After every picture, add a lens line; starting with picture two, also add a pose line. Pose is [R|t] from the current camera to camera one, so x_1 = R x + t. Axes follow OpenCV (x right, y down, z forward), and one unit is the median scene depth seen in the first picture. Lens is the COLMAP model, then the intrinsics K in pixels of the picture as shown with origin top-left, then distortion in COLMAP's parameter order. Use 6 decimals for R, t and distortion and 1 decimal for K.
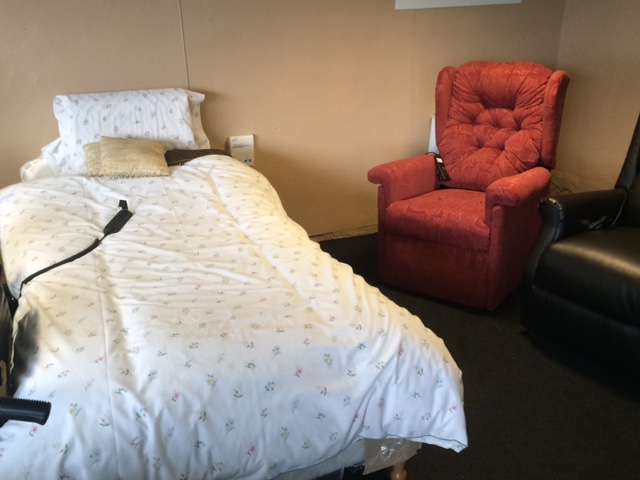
lens RADIAL K [[622.0, 0, 318.6], [0, 622.0, 238.6], [0, 0, 1]] dist [0.060203, 0.000000]
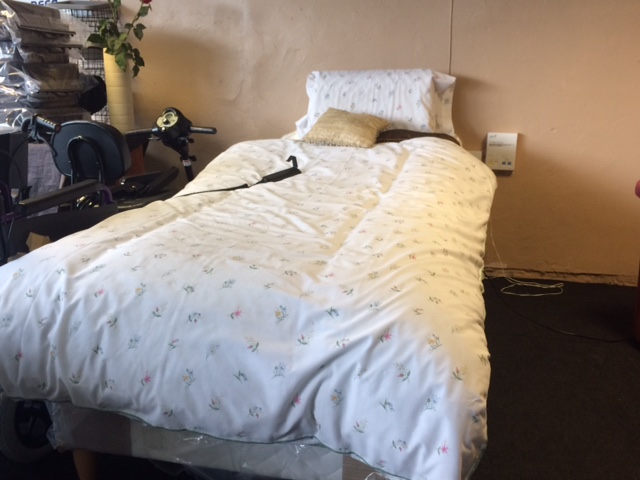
lens RADIAL K [[622.0, 0, 318.1], [0, 622.0, 244.9], [0, 0, 1]] dist [0.060203, 0.000000]
pose [[0.778161, 0.177826, -0.602365, 0.297582], [-0.229225, 0.973334, -0.008782, 0.066602], [0.584741, 0.144911, 0.798172, 0.249605]]
